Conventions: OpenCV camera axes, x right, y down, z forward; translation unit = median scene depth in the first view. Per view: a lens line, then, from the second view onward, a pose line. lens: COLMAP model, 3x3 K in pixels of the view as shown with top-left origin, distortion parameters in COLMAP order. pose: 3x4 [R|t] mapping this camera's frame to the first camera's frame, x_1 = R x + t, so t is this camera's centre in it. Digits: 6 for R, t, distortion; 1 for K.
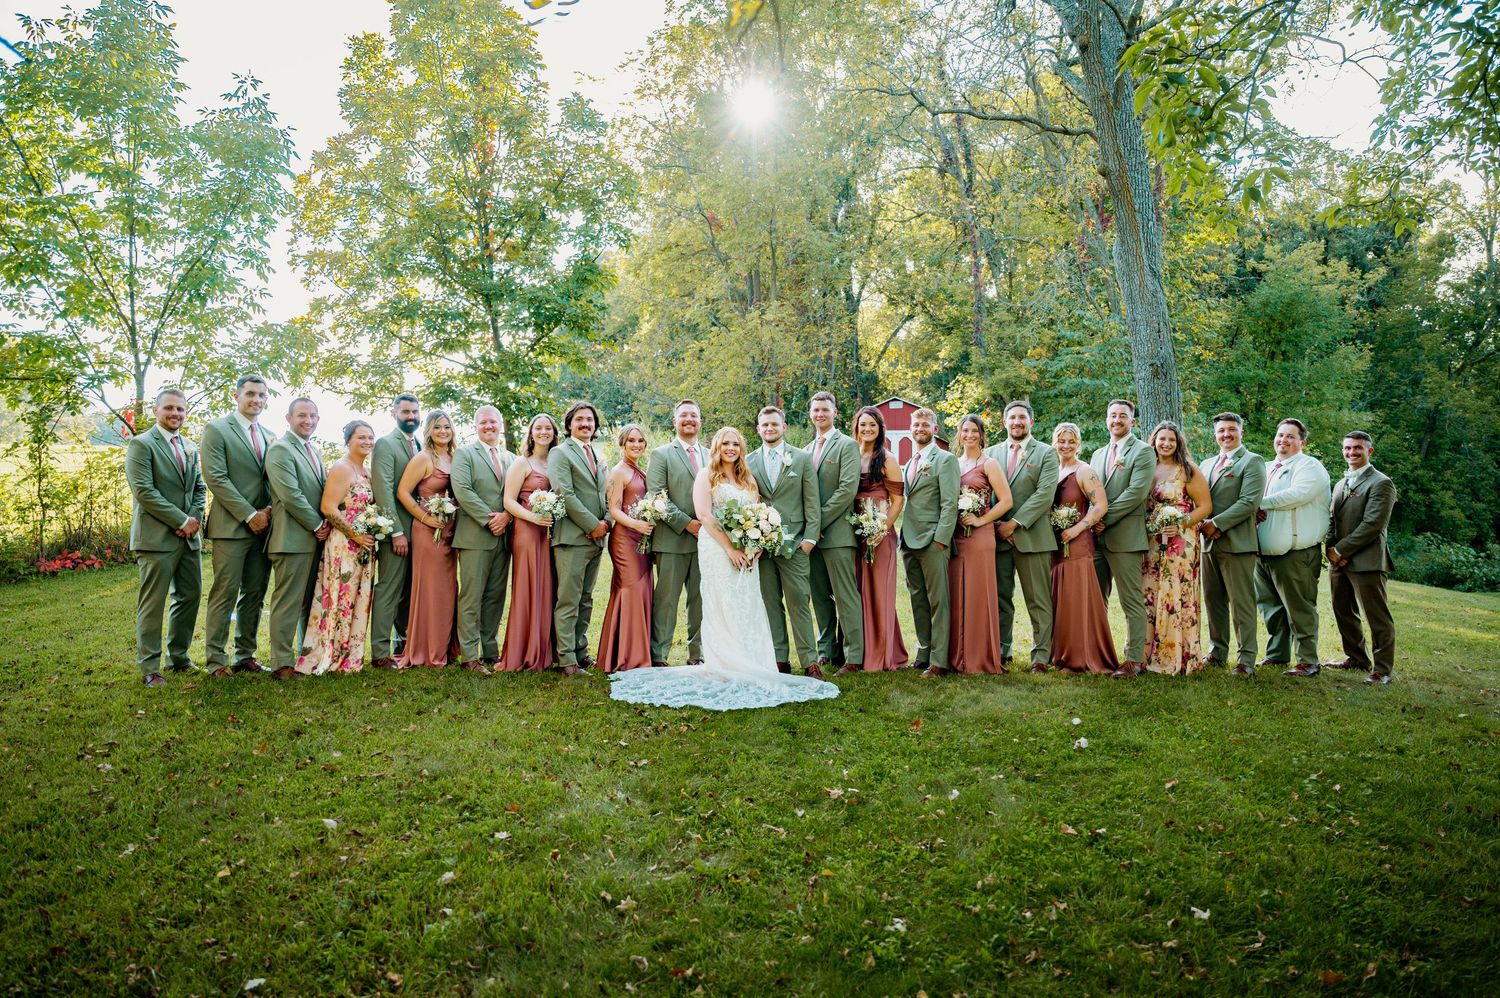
lens RADIAL K [[985.3, 0, 729.6], [0, 985.3, 501.9], [0, 0, 1]] dist [-0.022284, 0.007021]
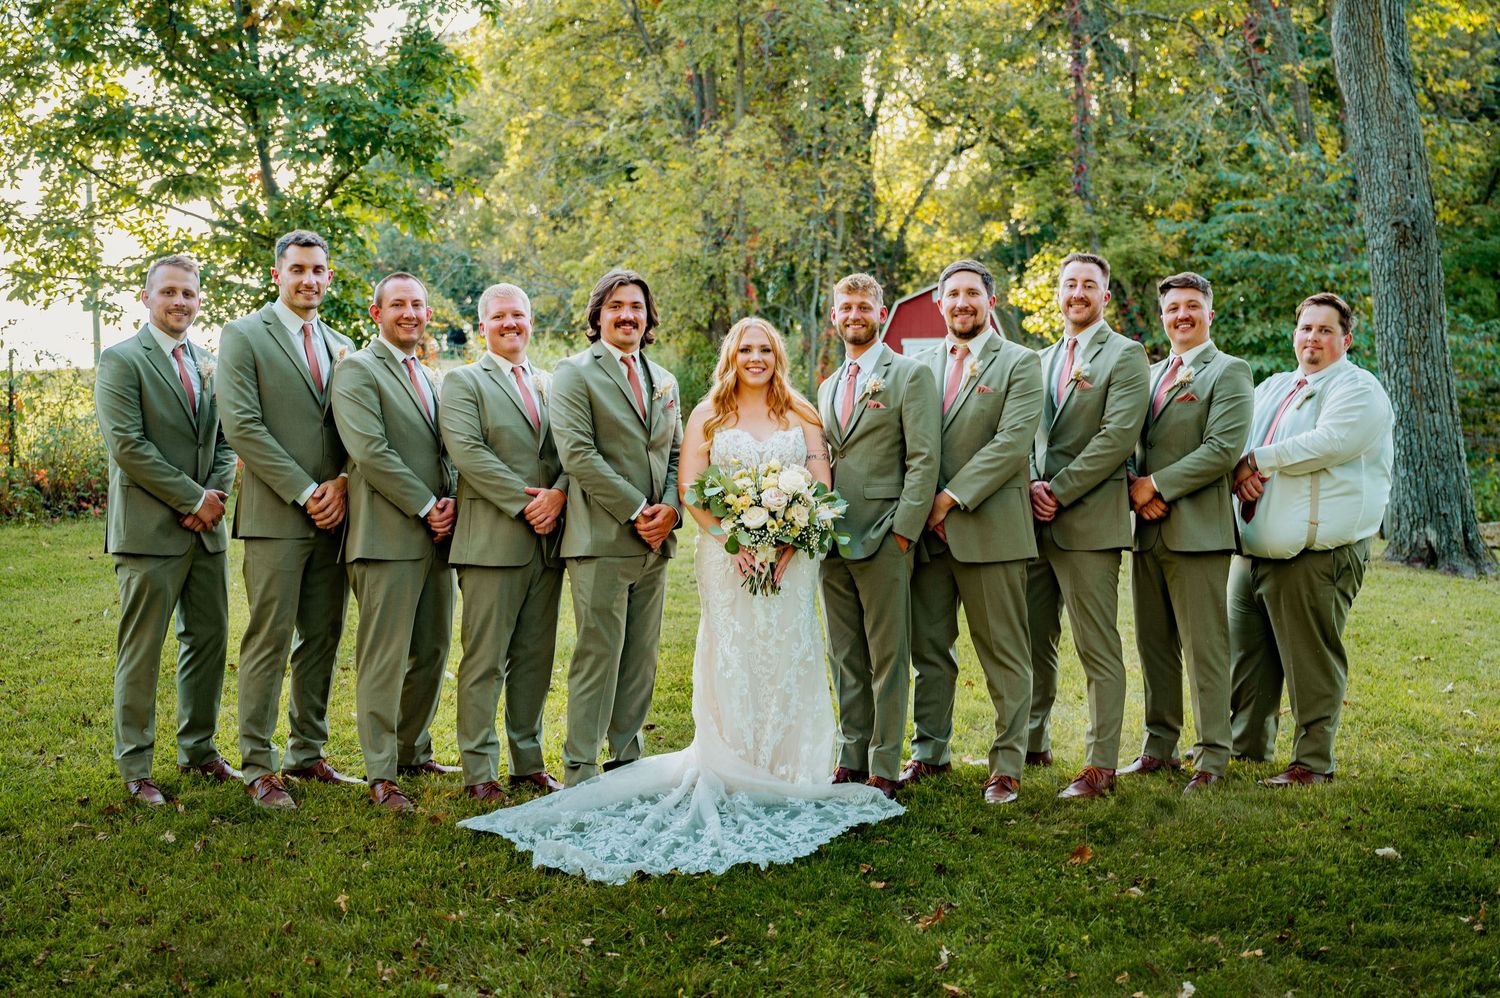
lens RADIAL K [[1625.6, 0, 763.8], [0, 1625.6, 540.1], [0, 0, 1]] dist [-0.013580, 0.000000]
pose [[0.997585, -0.008203, 0.068973, -0.016277], [0.004795, 0.998766, 0.049433, 0.000316], [-0.069293, -0.048983, 0.996393, 0.031452]]
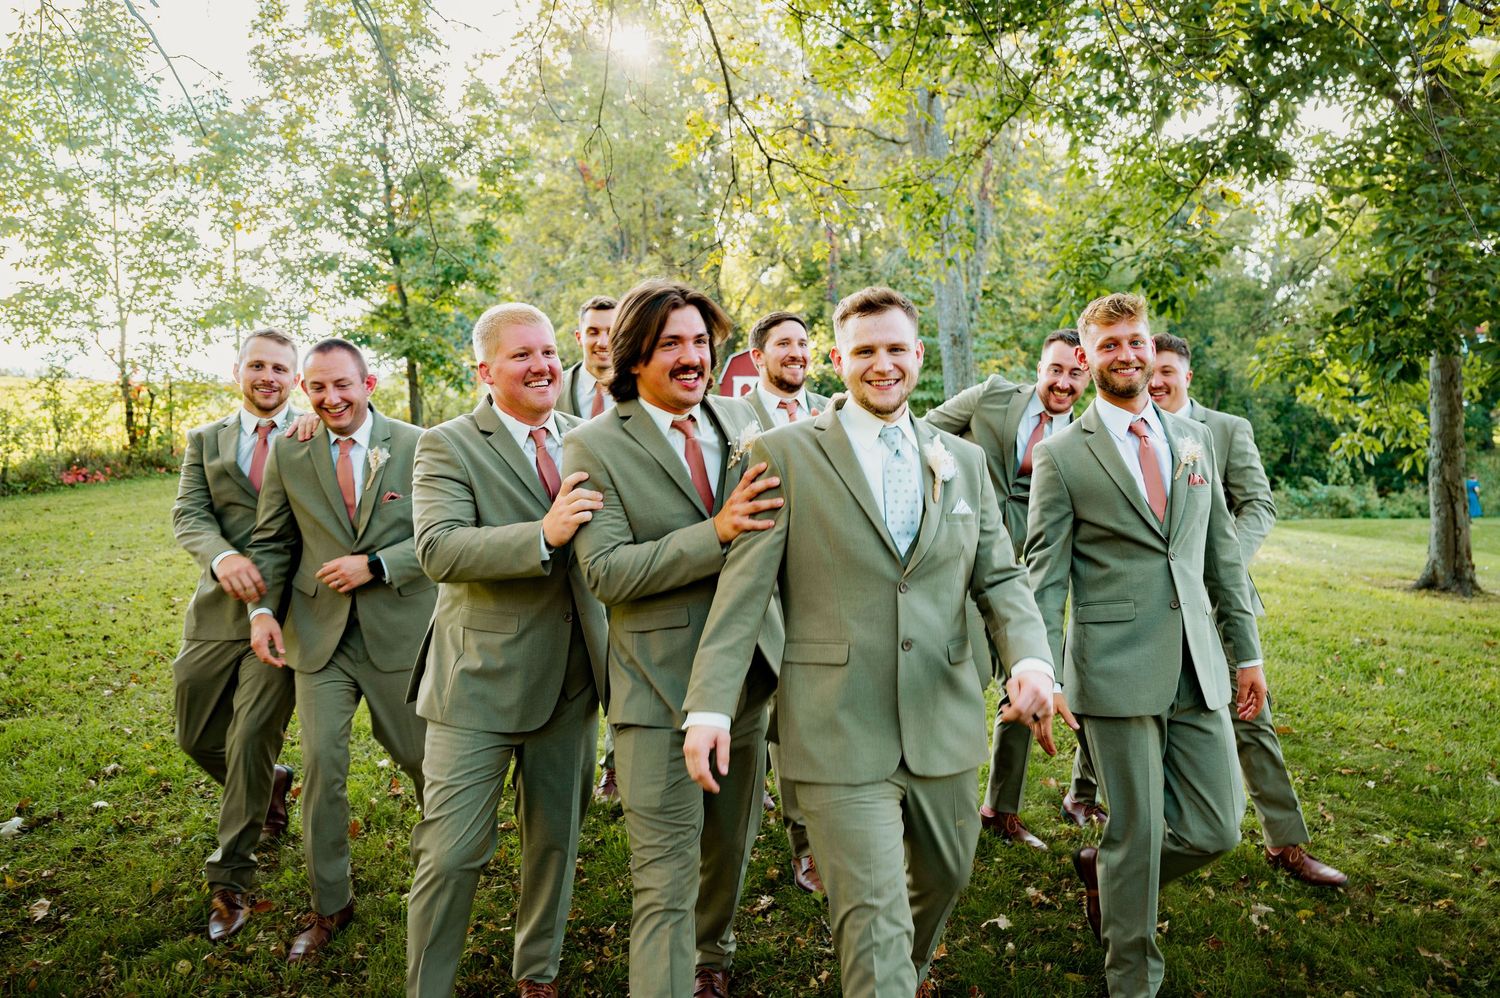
lens RADIAL K [[1056.4, 0, 783.9], [0, 1056.4, 495.3], [0, 0, 1]] dist [0.002195, 0.013246]
pose [[0.981729, 0.003265, 0.190256, -0.038695], [-0.011984, 0.998929, 0.044699, 0.008725], [-0.189906, -0.046162, 0.980716, -0.271708]]
